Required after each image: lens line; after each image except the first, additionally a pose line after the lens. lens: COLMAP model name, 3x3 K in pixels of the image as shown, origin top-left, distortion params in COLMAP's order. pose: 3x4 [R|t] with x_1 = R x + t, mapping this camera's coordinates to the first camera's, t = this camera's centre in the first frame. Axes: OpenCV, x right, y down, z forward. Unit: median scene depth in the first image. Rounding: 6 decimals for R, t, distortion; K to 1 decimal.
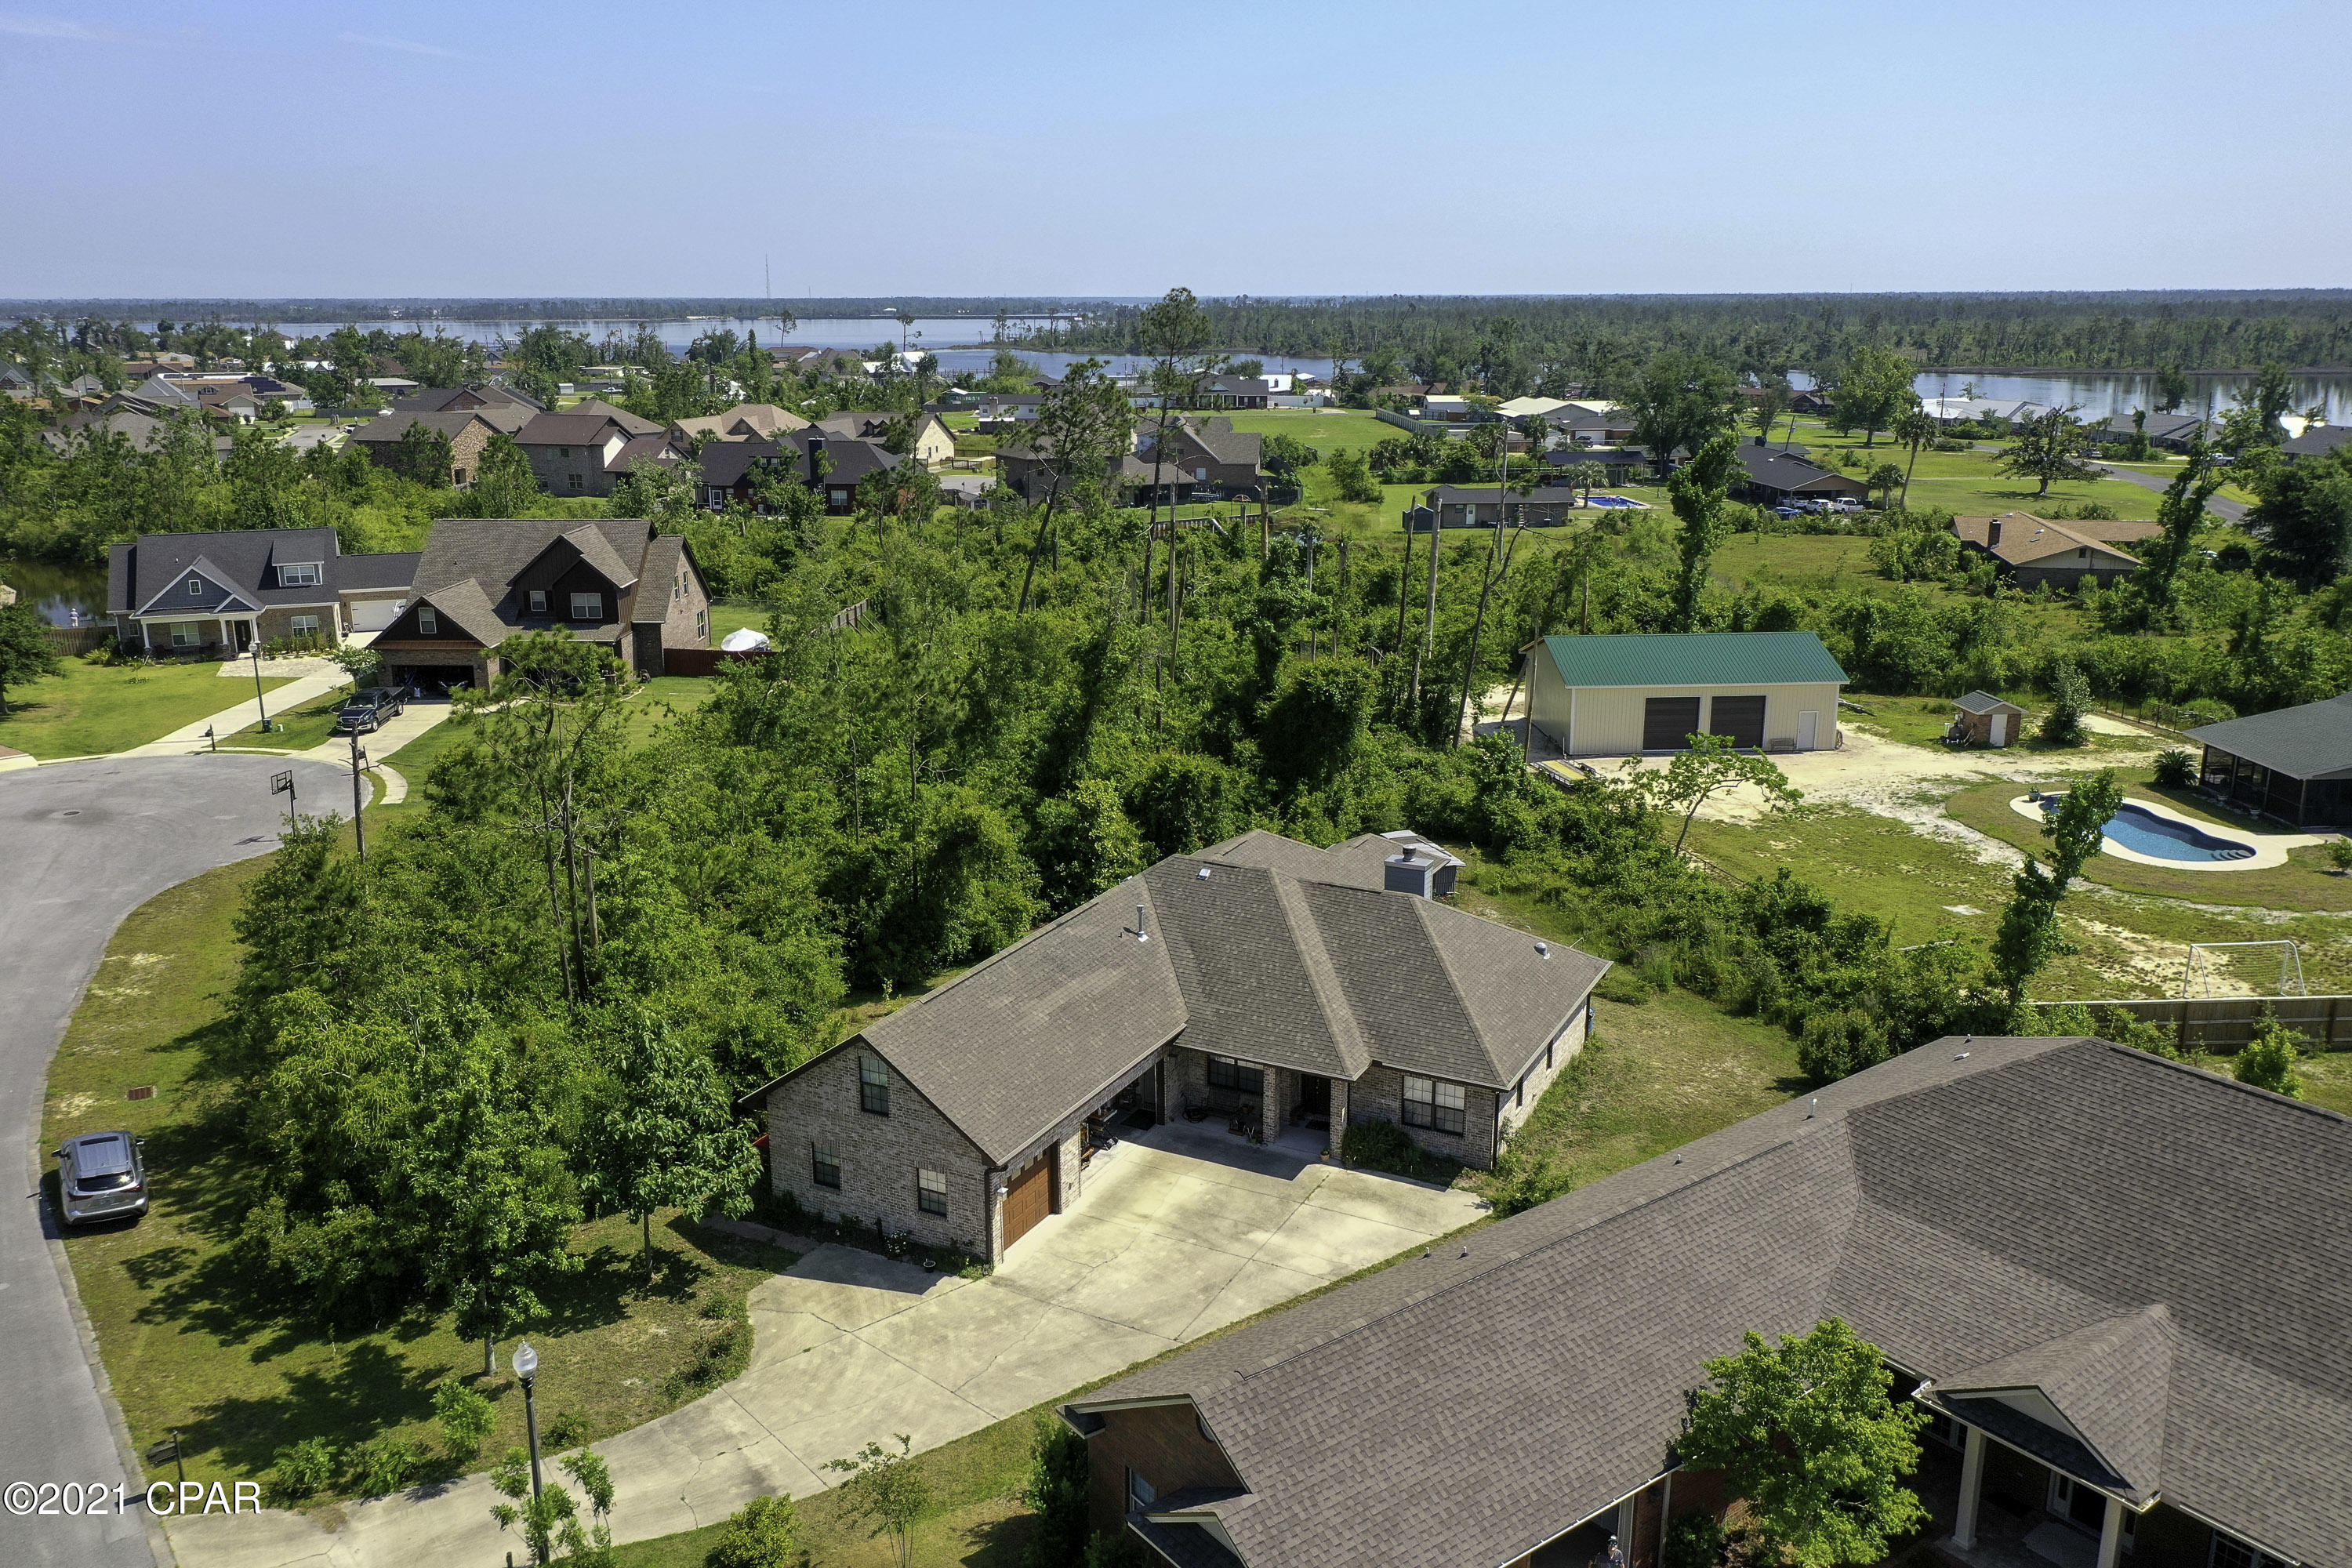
lens RADIAL K [[1852.8, 0, 1167.8], [0, 1852.8, 773.7], [0, 0, 1]] dist [0.007071, -0.005187]
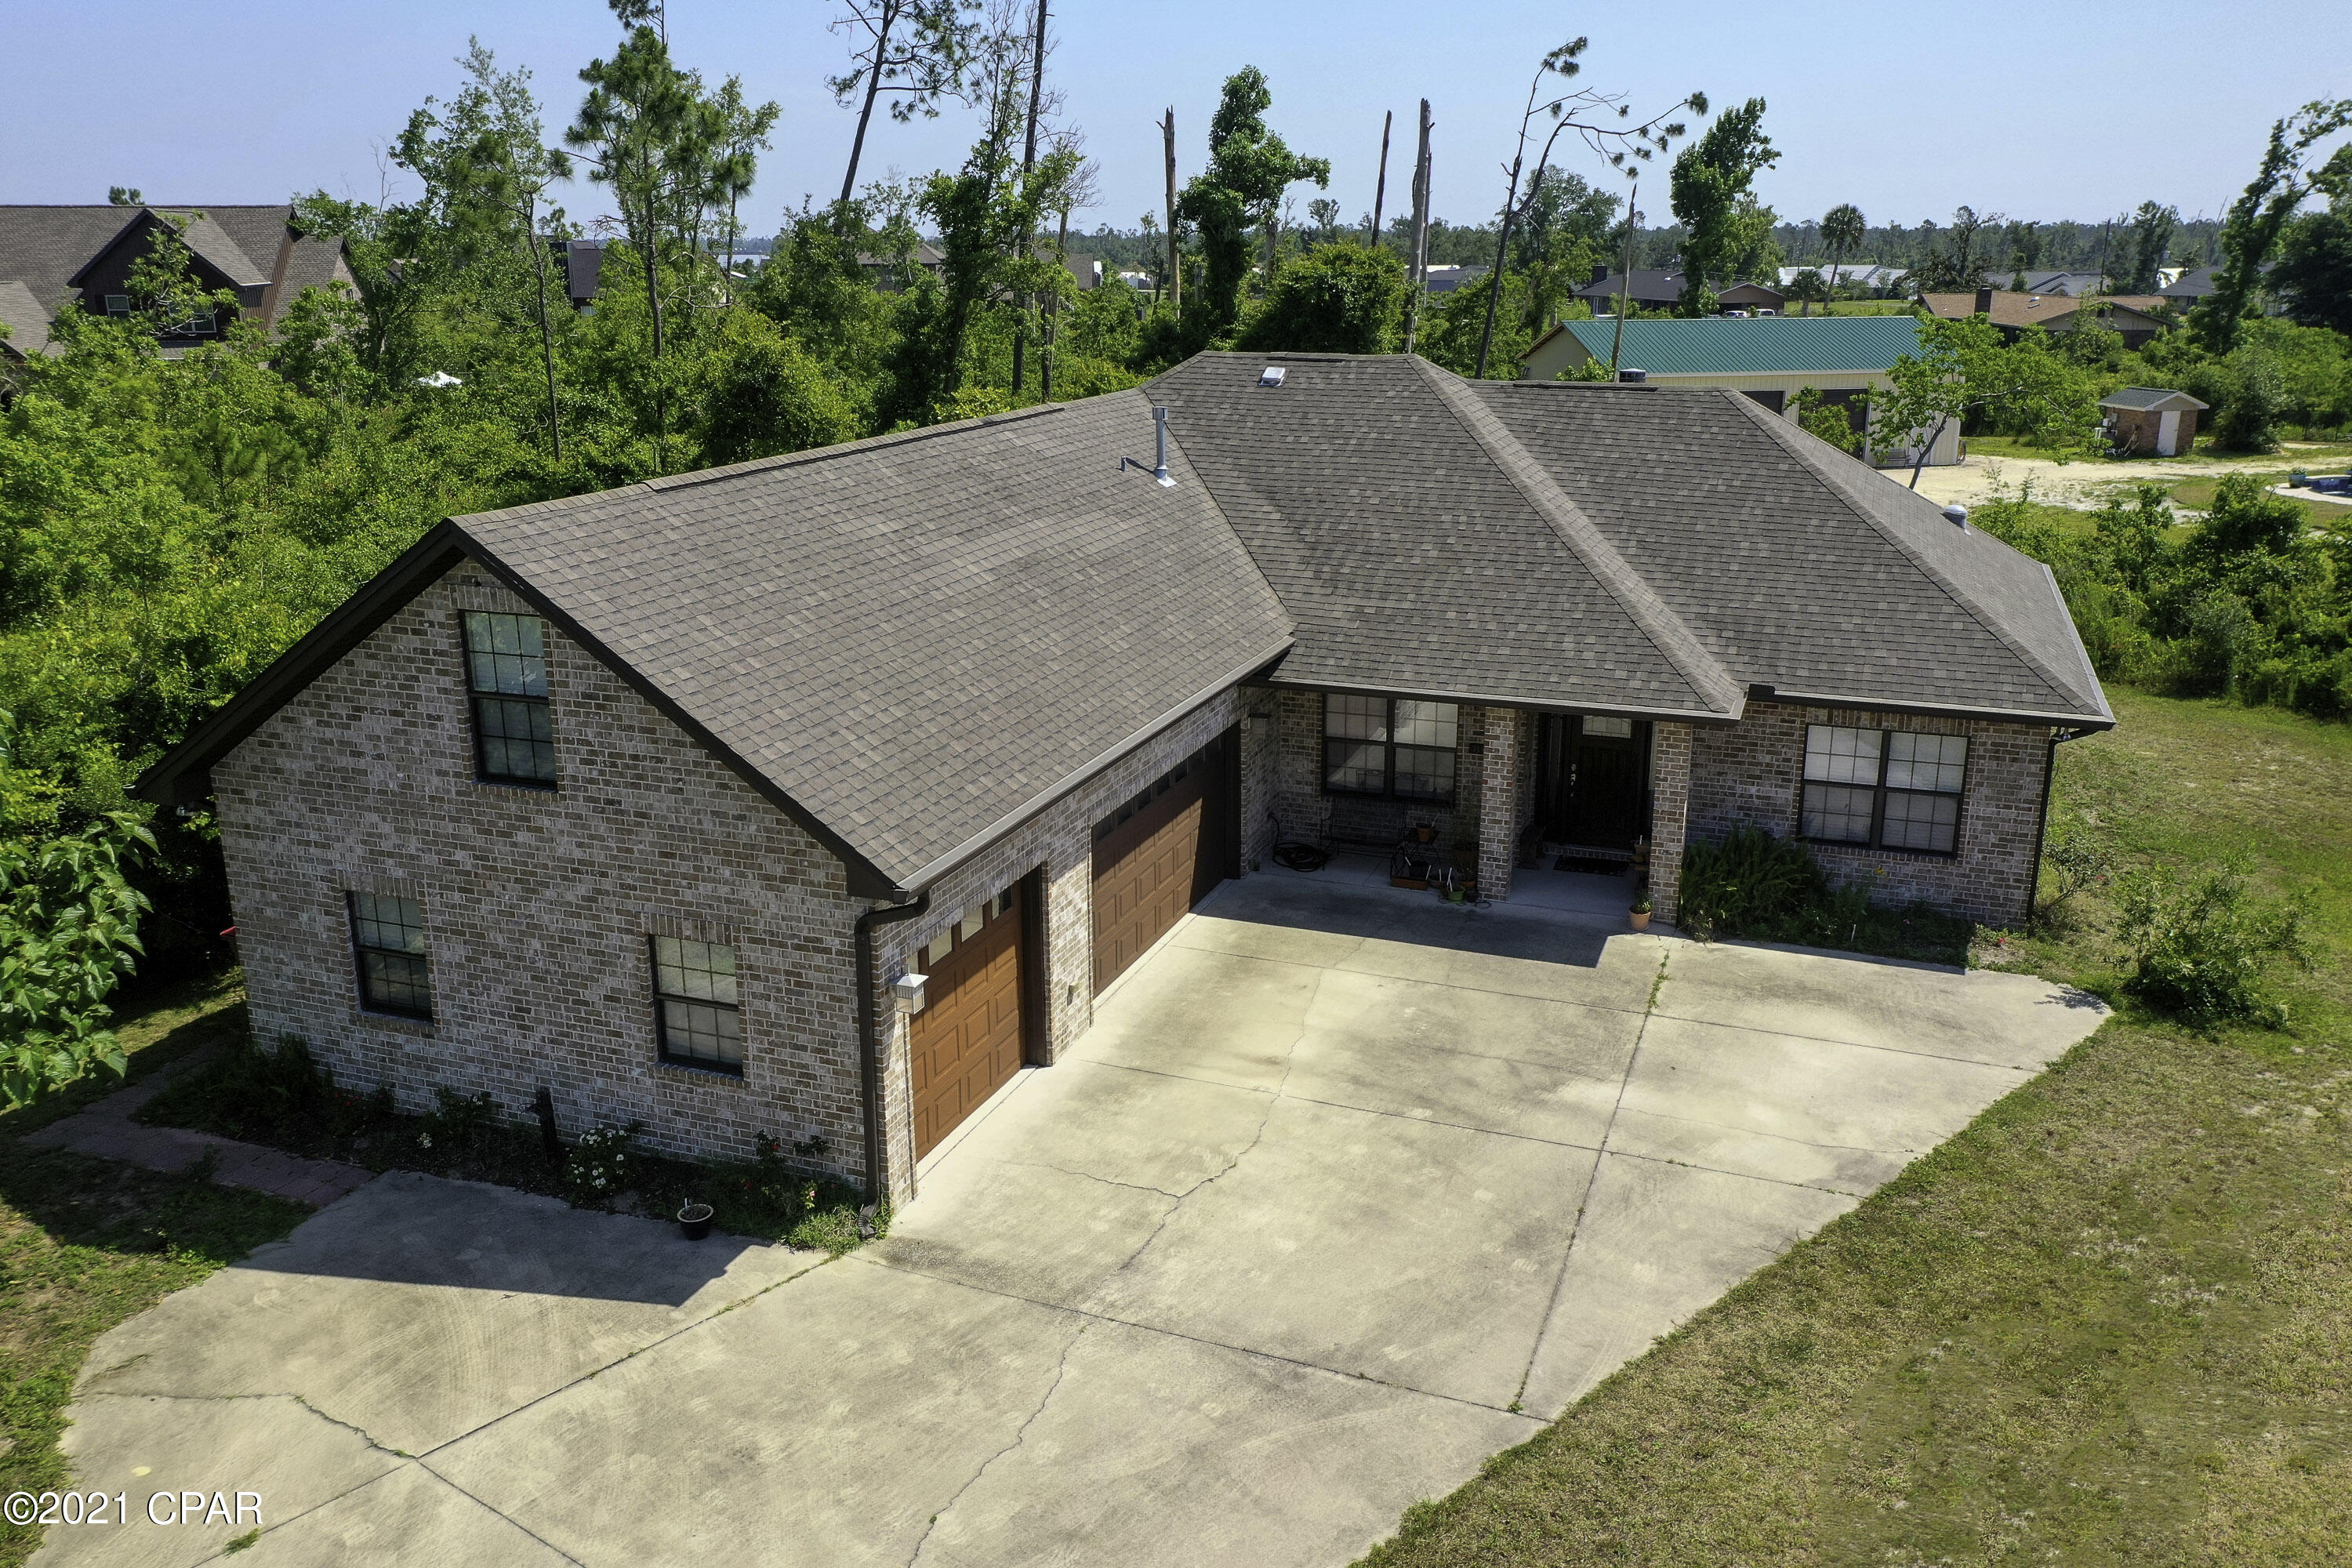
lens RADIAL K [[1852.8, 0, 1167.8], [0, 1852.8, 773.7], [0, 0, 1]] dist [0.007071, -0.005187]
pose [[0.993726, -0.031097, 0.107429, -0.052948], [0.028312, 0.999225, 0.027360, 0.122104], [-0.108196, -0.024147, 0.993836, 0.451799]]
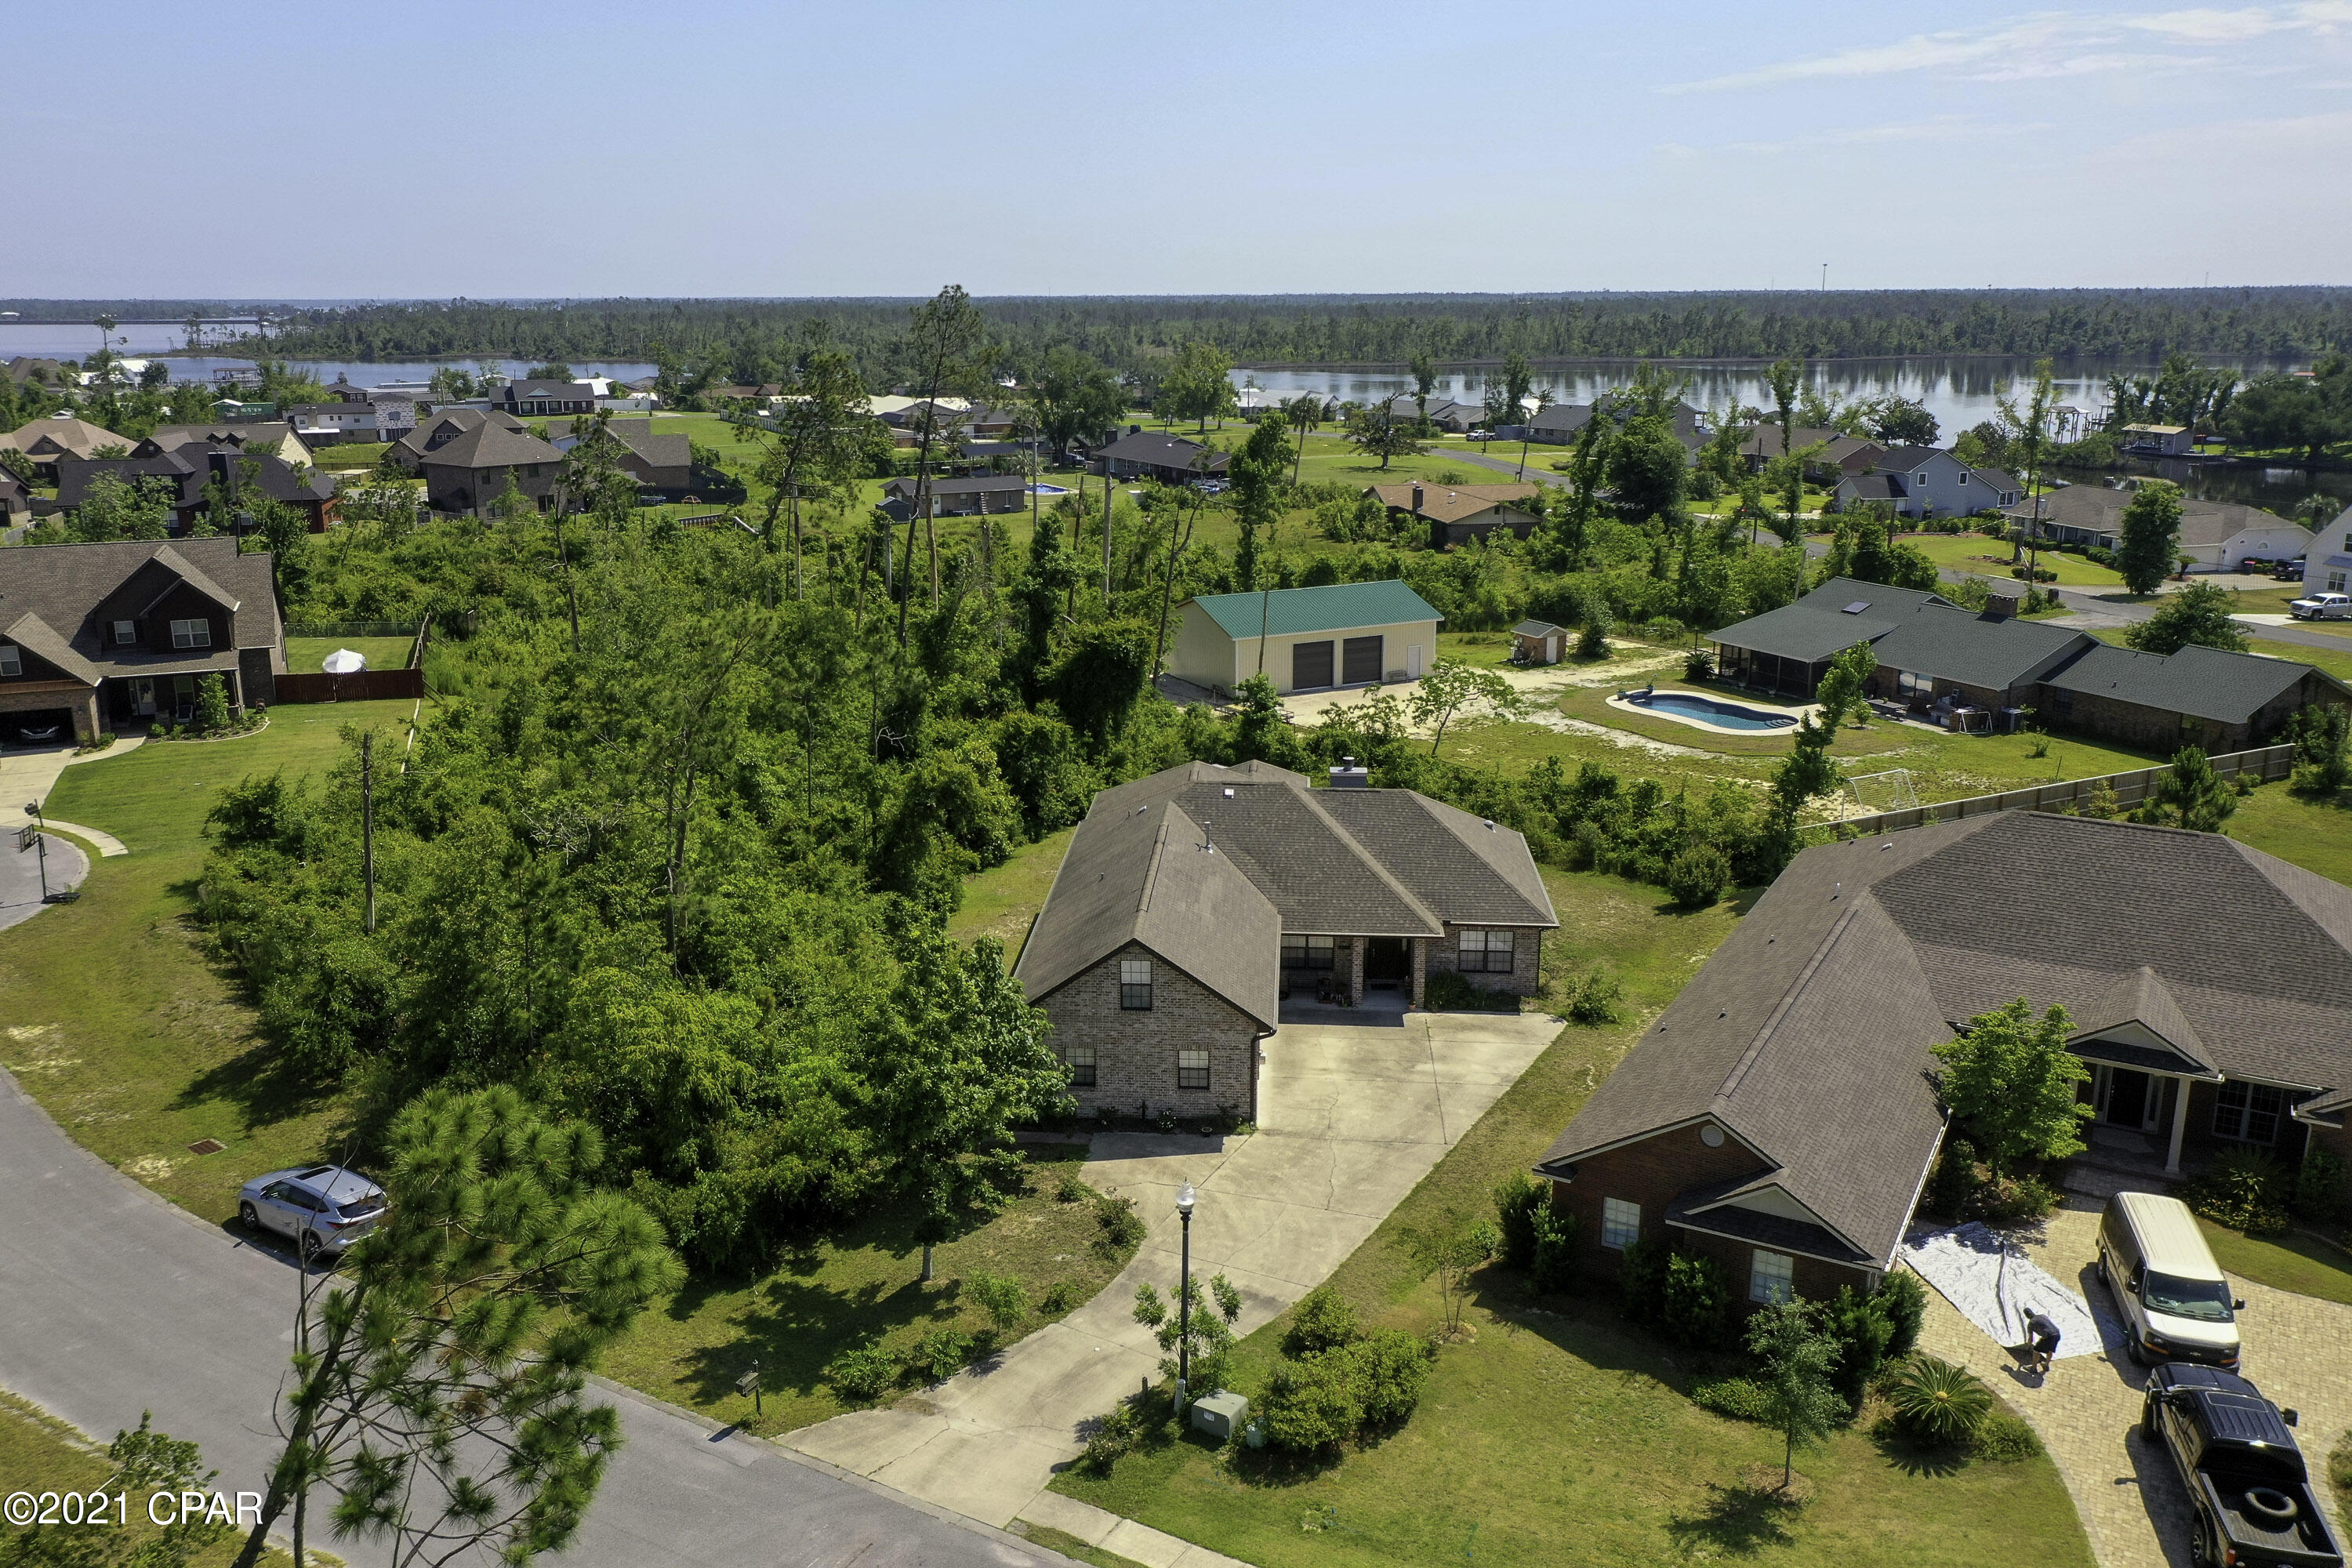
lens RADIAL K [[1852.8, 0, 1167.8], [0, 1852.8, 773.7], [0, 0, 1]] dist [0.007071, -0.005187]
pose [[0.918038, -0.098877, 0.383965, -0.389570], [0.099416, 0.994874, 0.018500, 0.014603], [-0.383826, 0.021189, 0.923162, -0.038039]]
